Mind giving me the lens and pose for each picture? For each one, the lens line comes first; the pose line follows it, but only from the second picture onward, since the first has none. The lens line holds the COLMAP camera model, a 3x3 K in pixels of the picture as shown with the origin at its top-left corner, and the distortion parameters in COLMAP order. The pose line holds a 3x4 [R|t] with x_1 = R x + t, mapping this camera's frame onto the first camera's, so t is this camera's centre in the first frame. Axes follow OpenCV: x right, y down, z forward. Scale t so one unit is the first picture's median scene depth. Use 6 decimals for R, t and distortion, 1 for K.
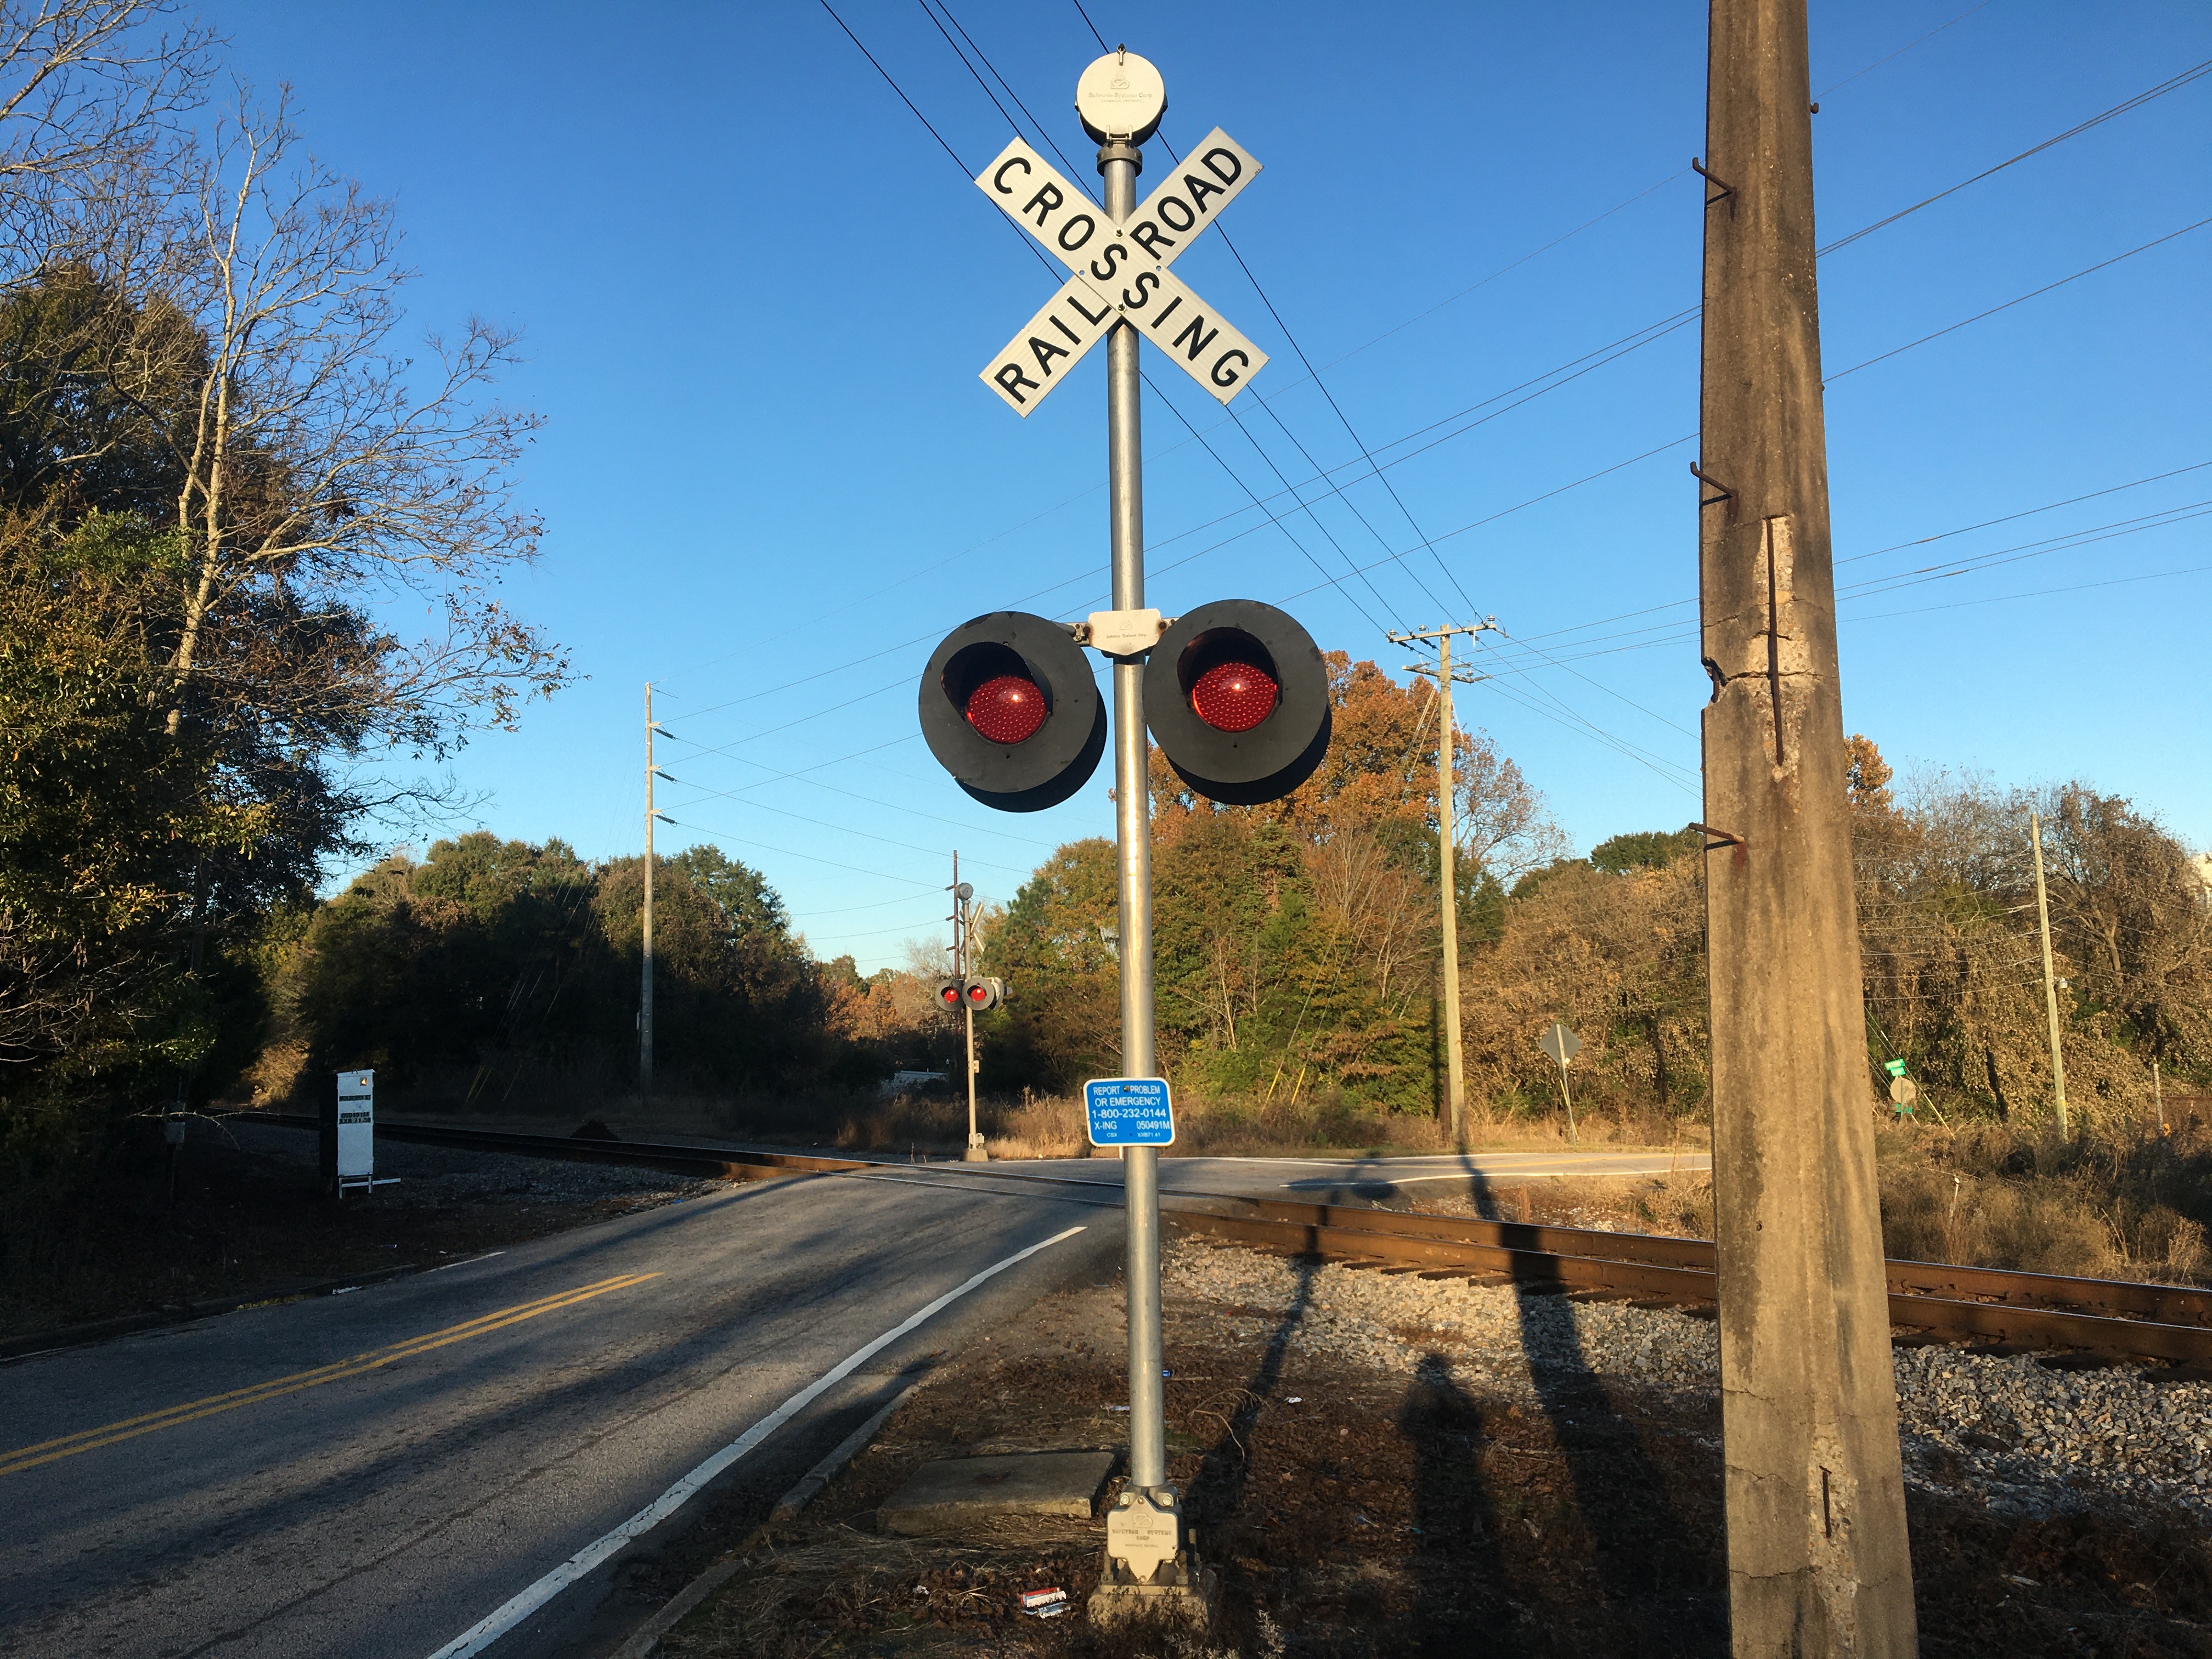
lens RADIAL K [[1861.6, 0, 1107.5], [0, 1861.6, 861.7], [0, 0, 1]] dist [0.112143, -0.181156]
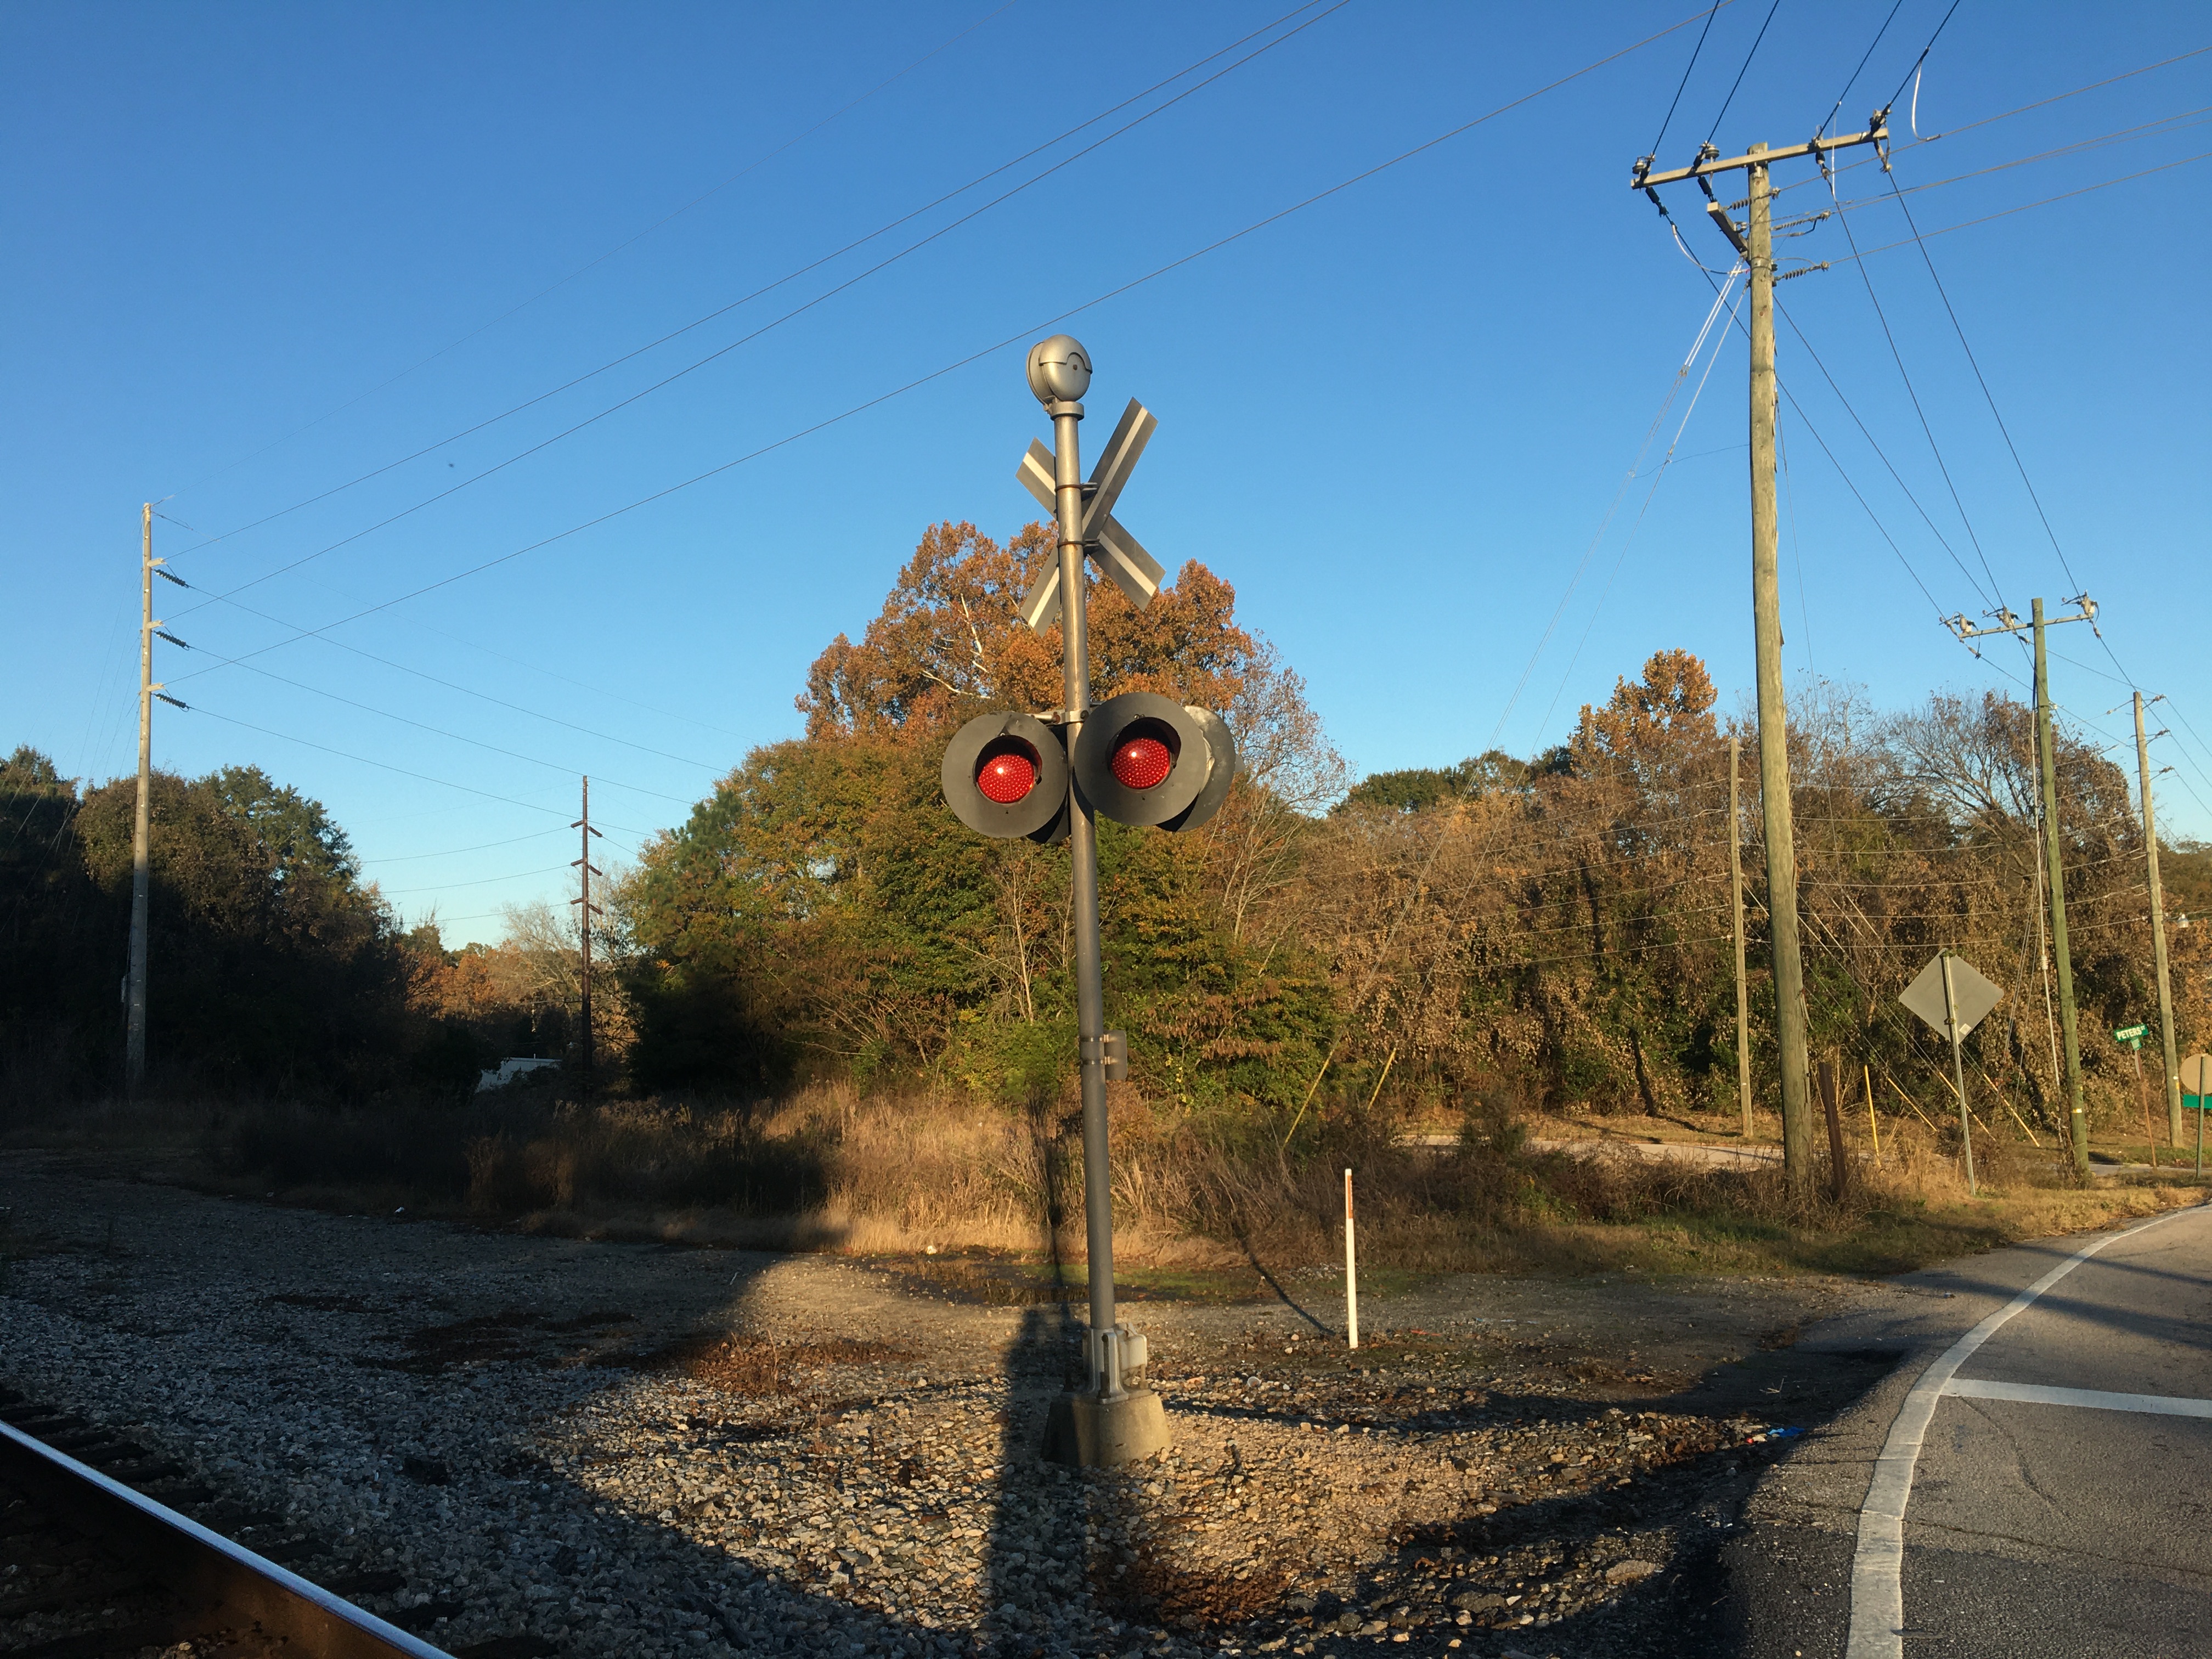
lens RADIAL K [[1883.2, 0, 1106.0], [0, 1883.2, 829.5], [0, 0, 1]] dist [0.100918, -0.175554]
pose [[0.979222, 0.013980, 0.202309, -0.196590], [-0.012921, 0.999895, -0.006554, 0.130817], [-0.202379, 0.003804, 0.979300, 1.193683]]
